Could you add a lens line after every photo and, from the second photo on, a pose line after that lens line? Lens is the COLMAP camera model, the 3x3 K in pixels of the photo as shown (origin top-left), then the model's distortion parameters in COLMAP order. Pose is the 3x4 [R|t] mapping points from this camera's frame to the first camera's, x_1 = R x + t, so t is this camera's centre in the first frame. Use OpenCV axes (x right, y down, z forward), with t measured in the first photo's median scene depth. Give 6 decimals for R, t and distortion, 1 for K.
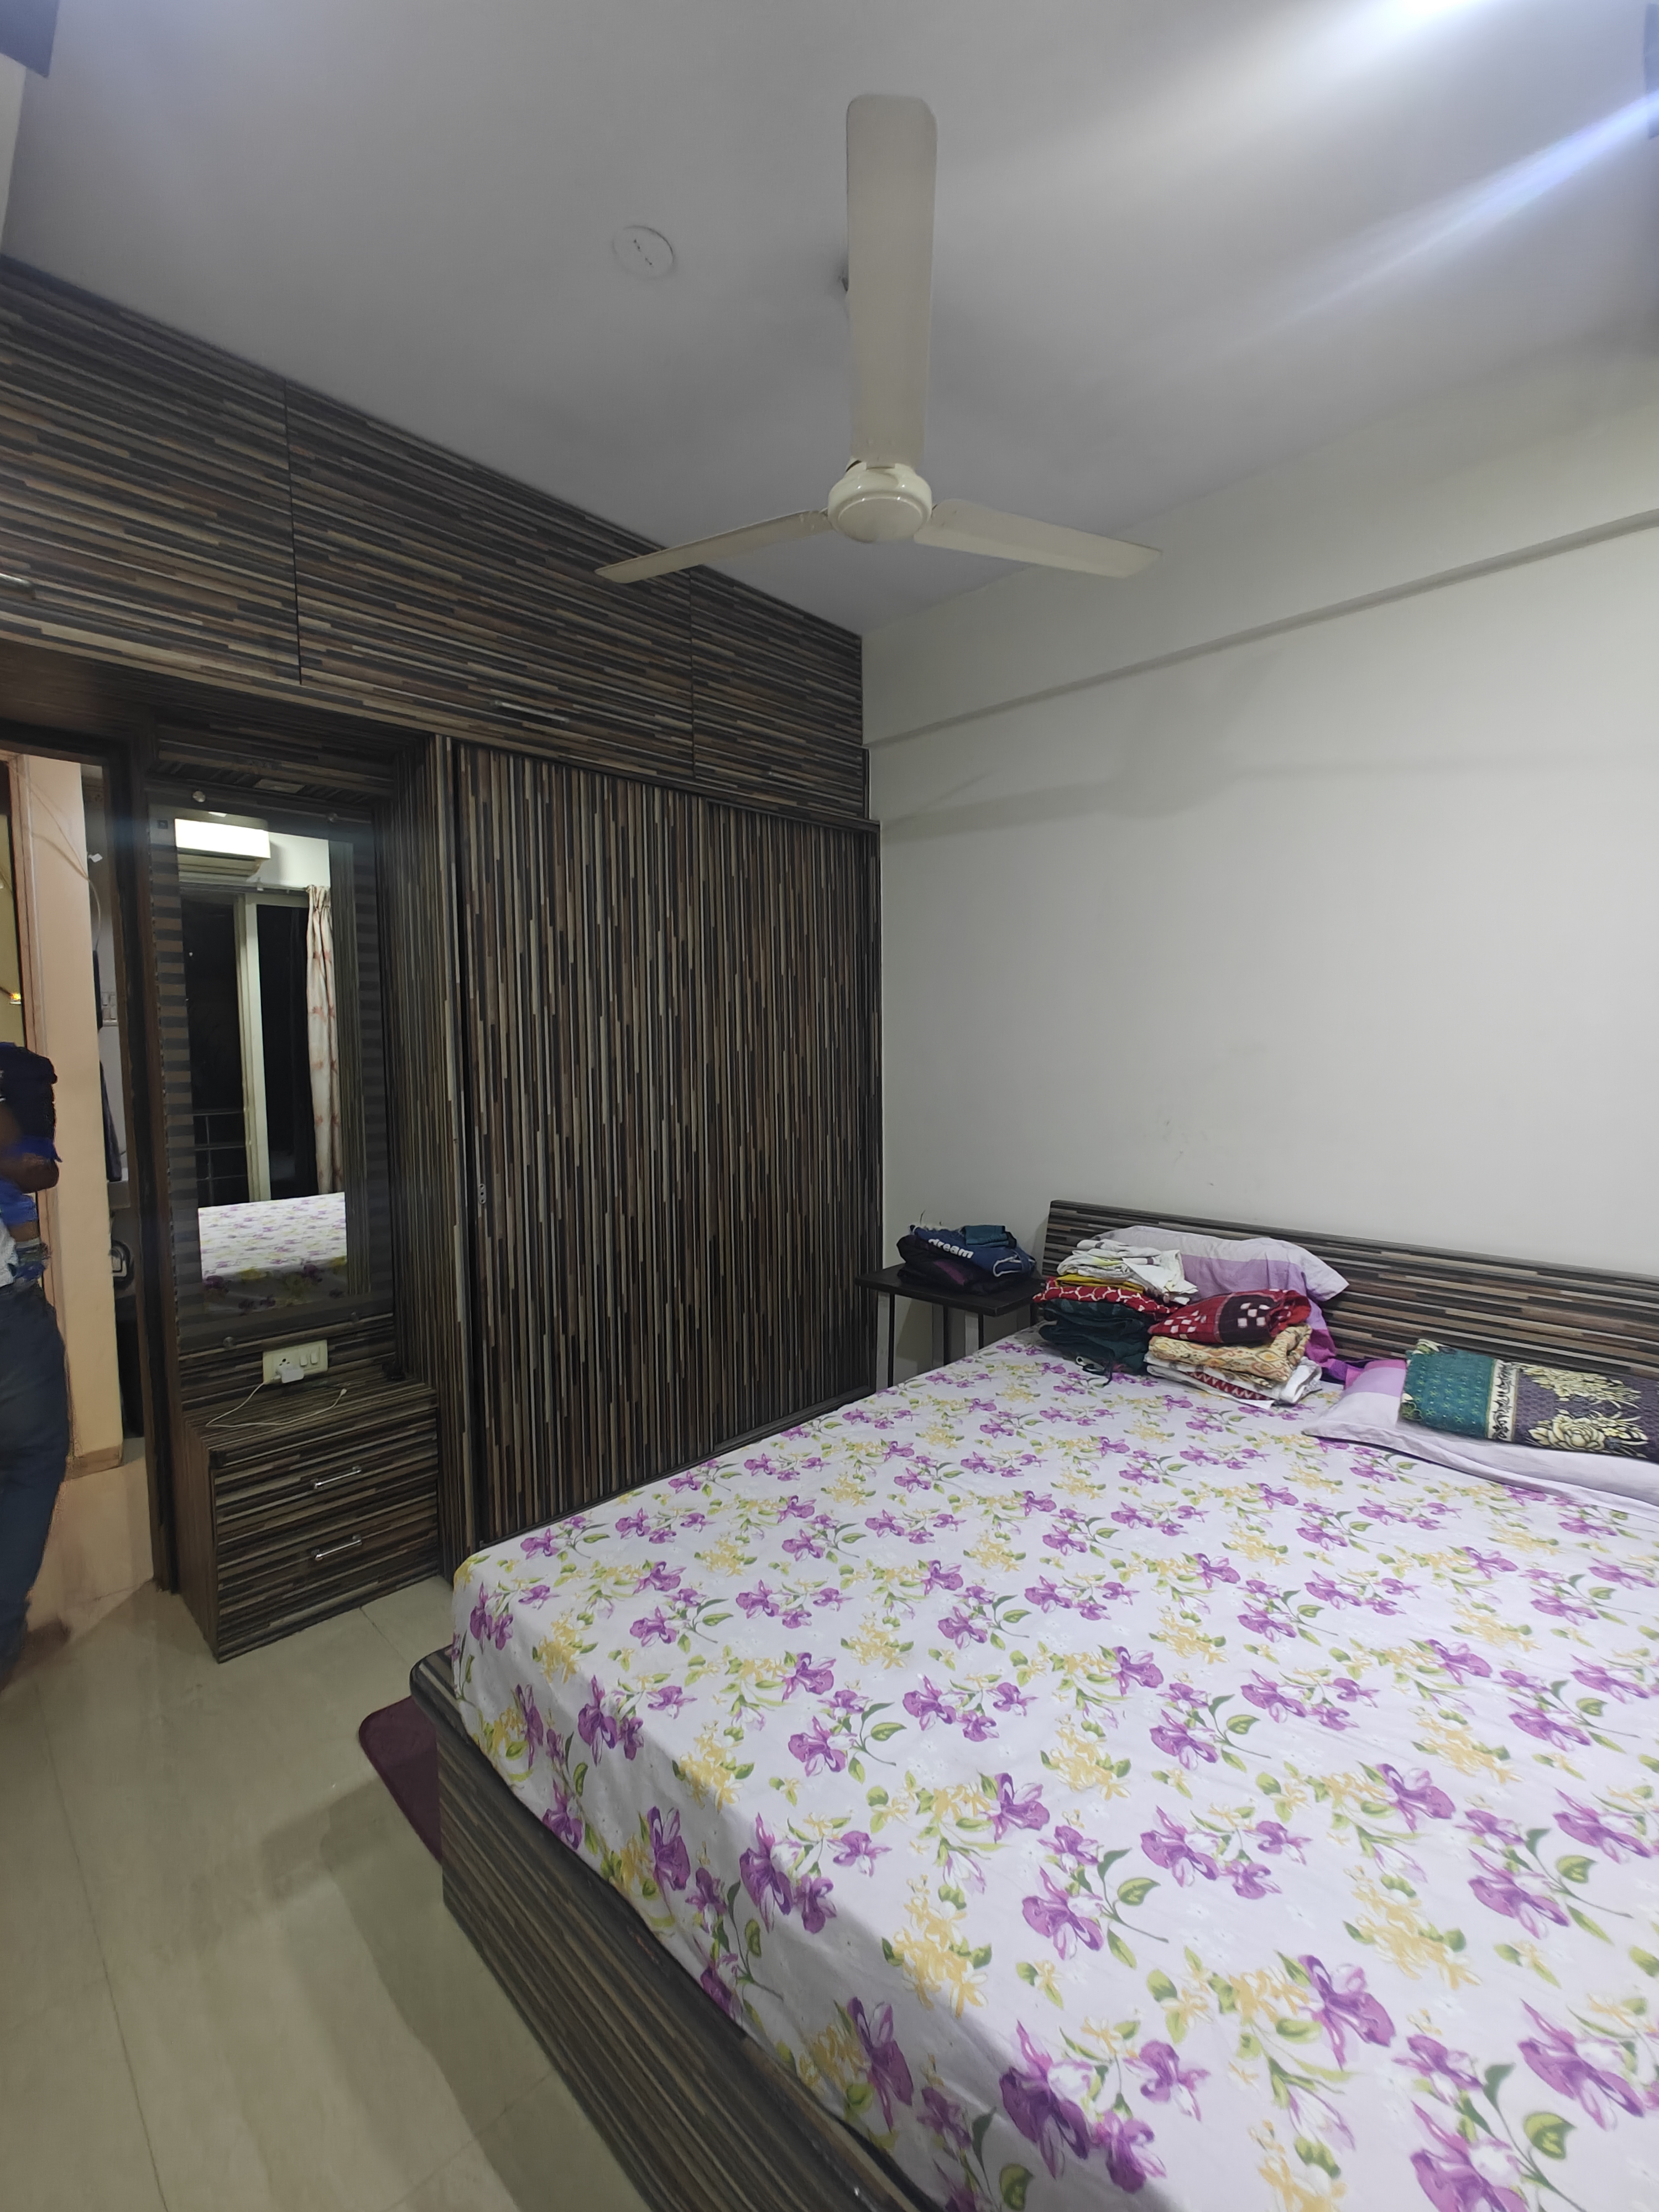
lens RADIAL K [[938.1, 0, 856.5], [0, 938.1, 1136.5], [0, 0, 1]] dist [-0.004907, 0.002005]
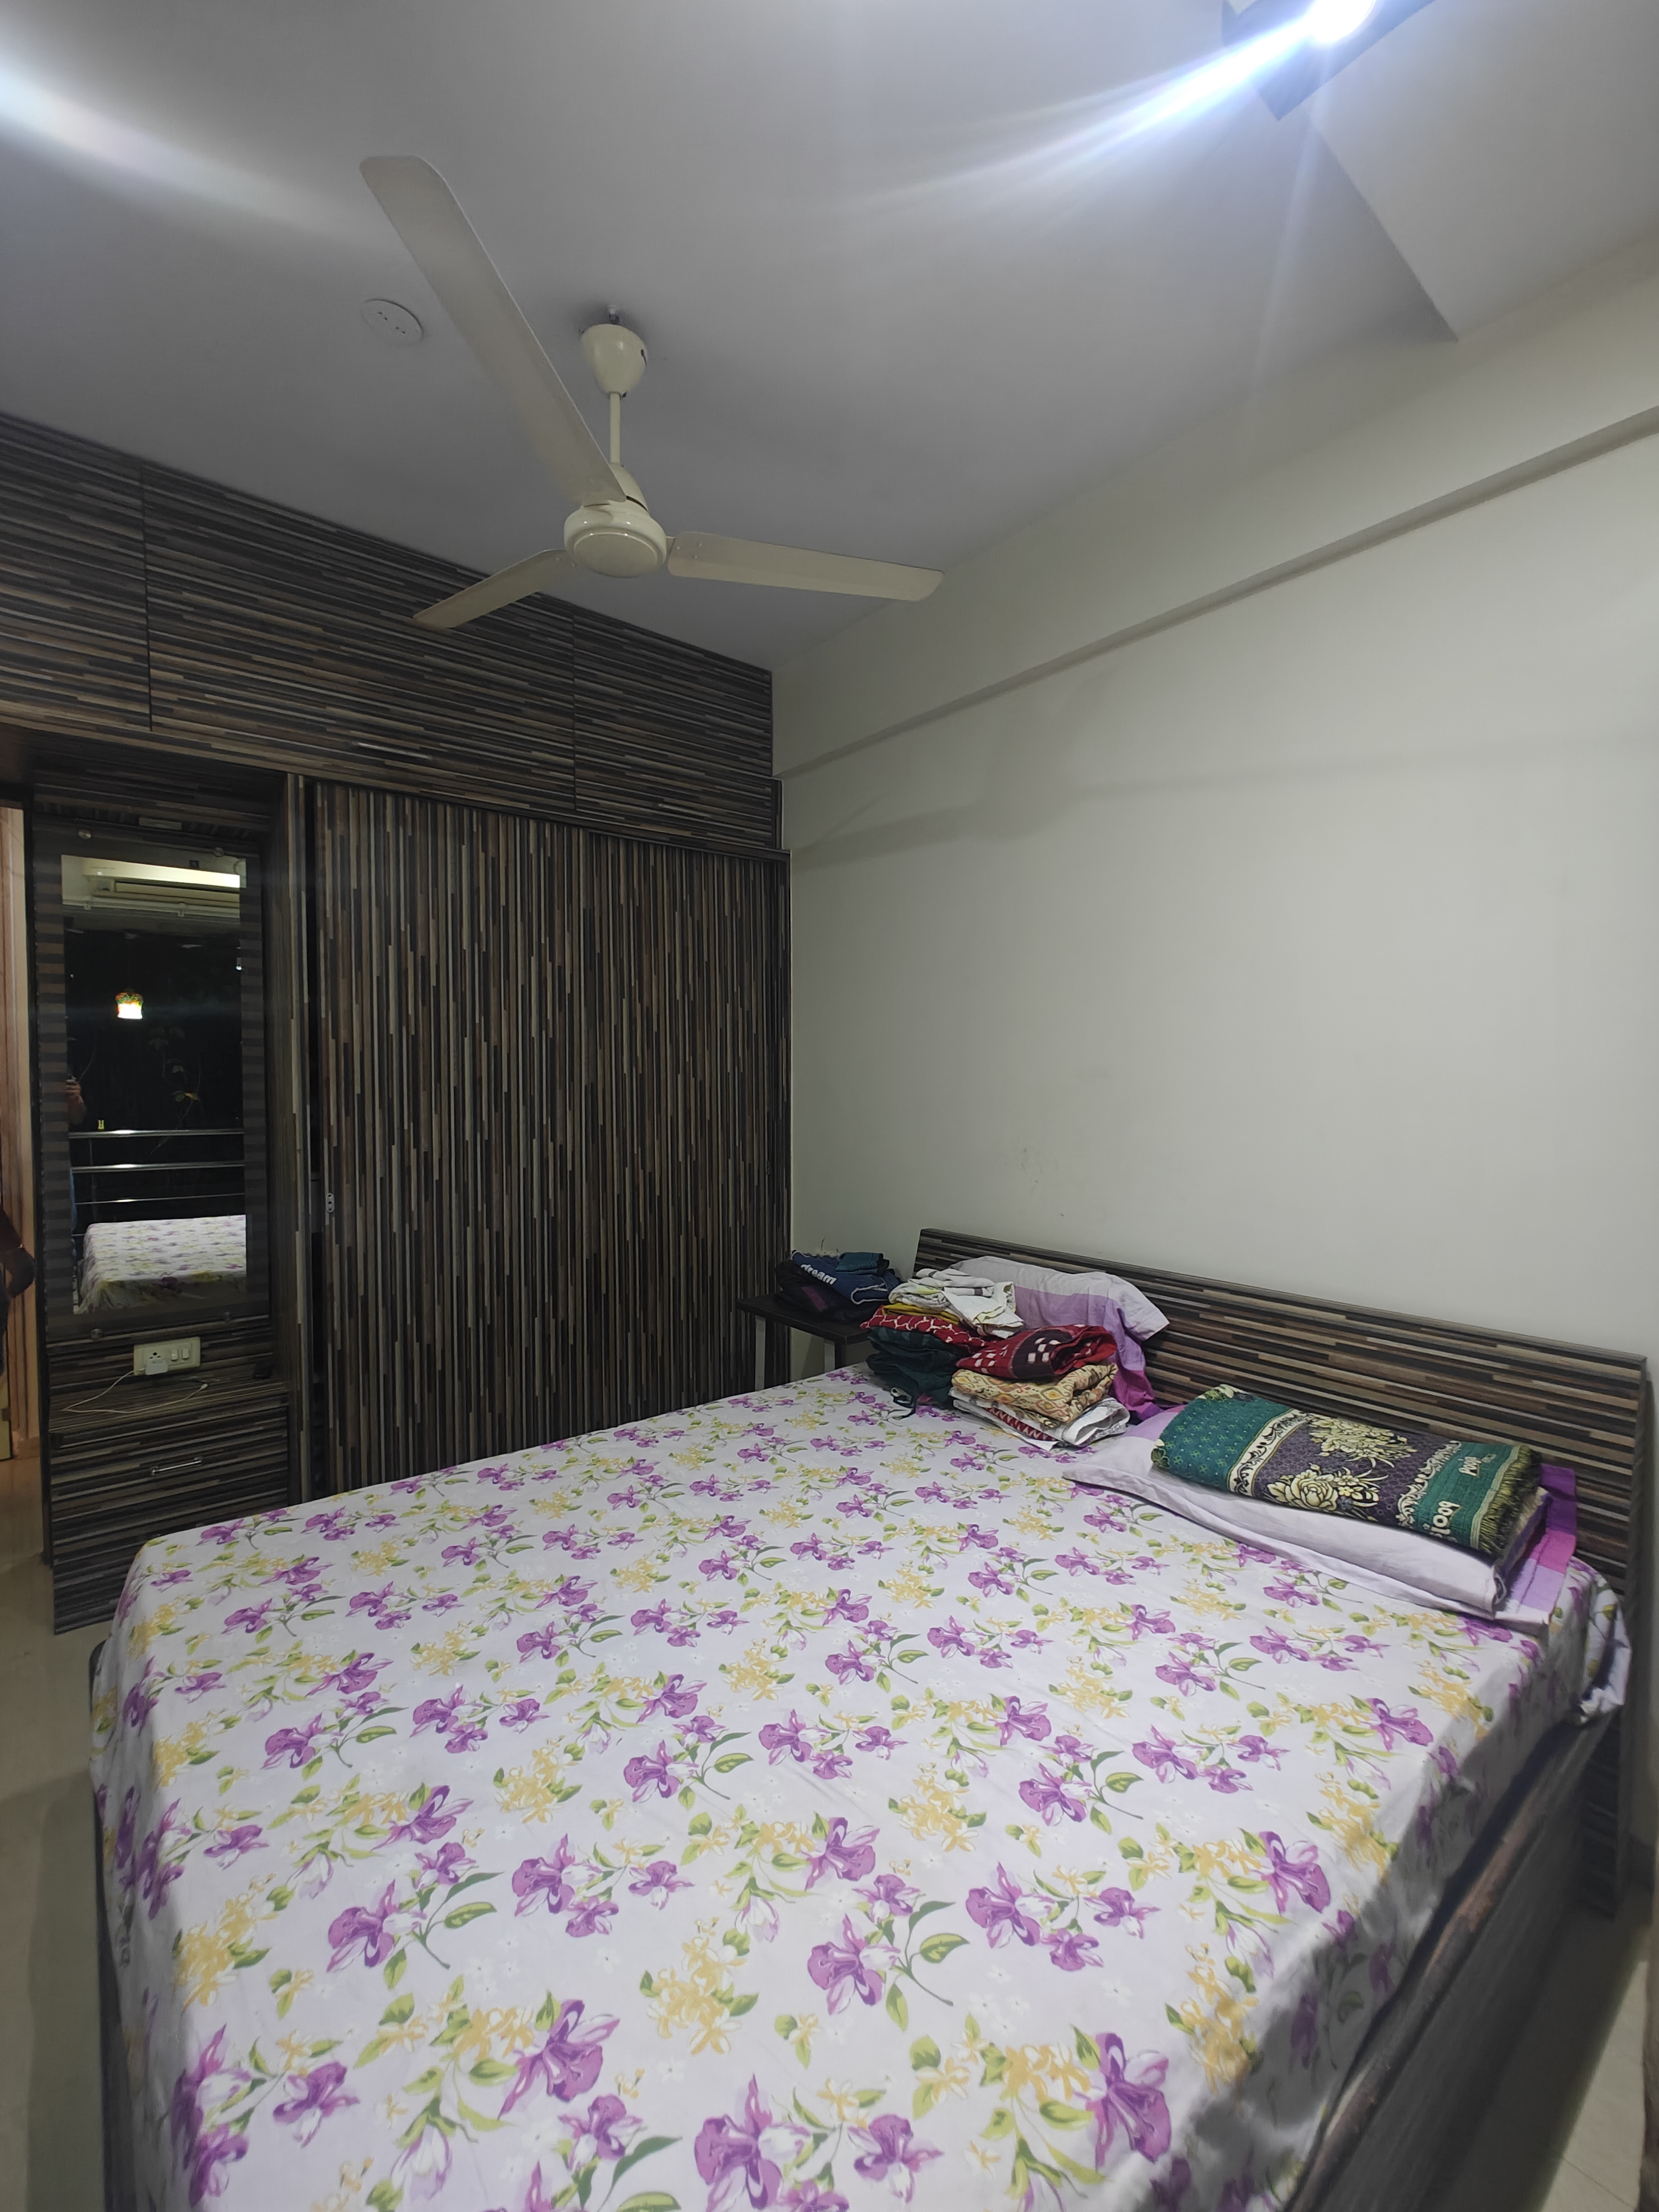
lens RADIAL K [[938.1, 0, 859.9], [0, 938.1, 1135.8], [0, 0, 1]] dist [-0.004907, 0.002005]
pose [[0.993057, 0.018495, -0.116175, 0.339368], [-0.023008, 0.999027, -0.037629, 0.012881], [0.115366, 0.040041, 0.992516, 0.024021]]
